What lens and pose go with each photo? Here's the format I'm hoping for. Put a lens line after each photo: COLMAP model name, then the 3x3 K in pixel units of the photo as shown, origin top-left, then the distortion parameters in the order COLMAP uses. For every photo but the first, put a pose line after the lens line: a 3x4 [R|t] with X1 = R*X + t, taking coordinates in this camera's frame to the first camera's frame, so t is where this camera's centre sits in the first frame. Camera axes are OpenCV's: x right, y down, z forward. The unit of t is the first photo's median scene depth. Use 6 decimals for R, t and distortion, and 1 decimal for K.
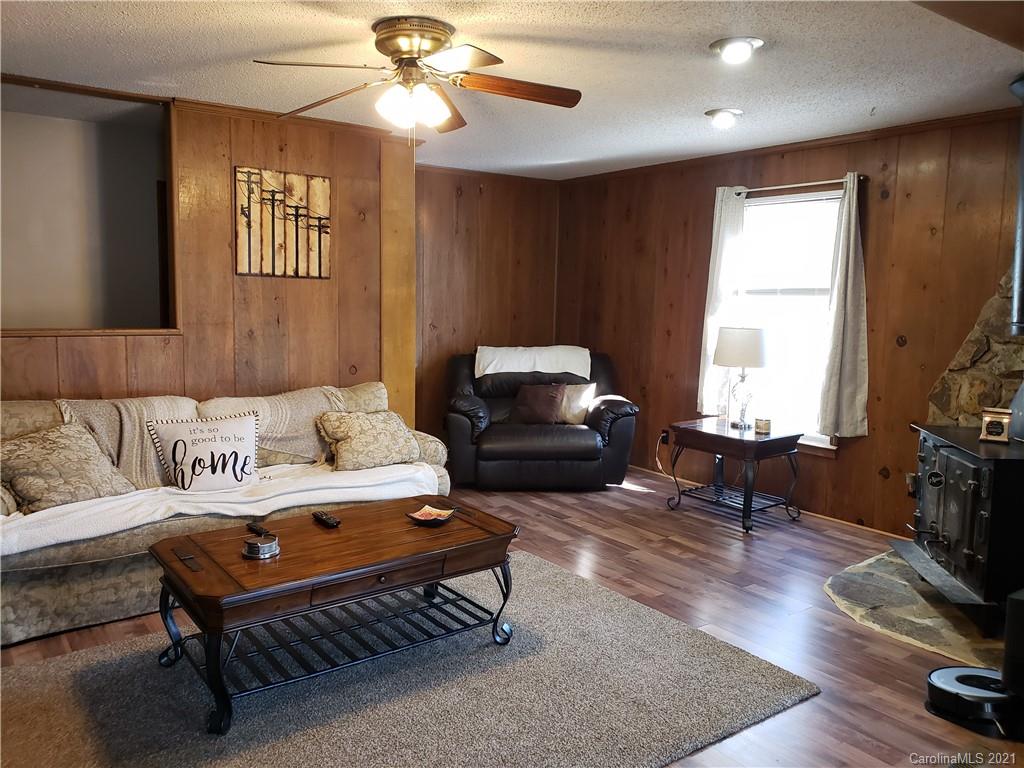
lens RADIAL K [[791.6, 0, 513.2], [0, 791.6, 371.8], [0, 0, 1]] dist [0.148266, -0.273049]
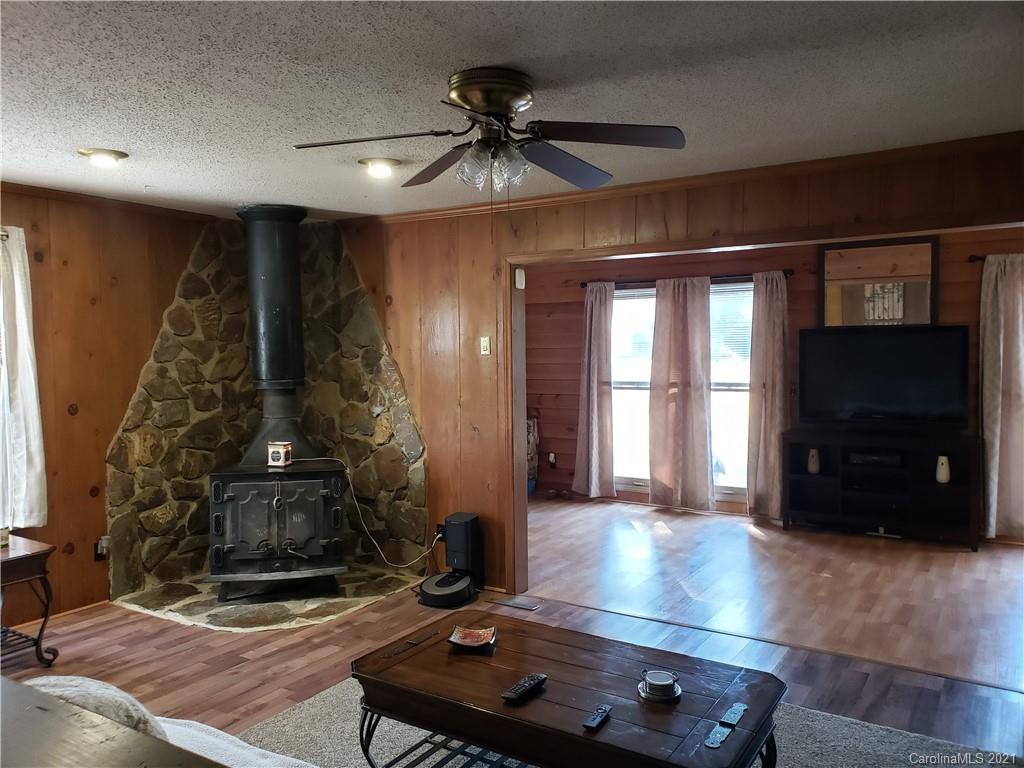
lens RADIAL K [[791.6, 0, 513.2], [0, 791.6, 371.8], [0, 0, 1]] dist [0.148266, -0.273049]
pose [[-0.360995, -0.043544, 0.931551, -0.689987], [0.097442, 0.991680, 0.084115, -0.126511], [-0.927463, 0.121137, -0.353749, 0.933067]]
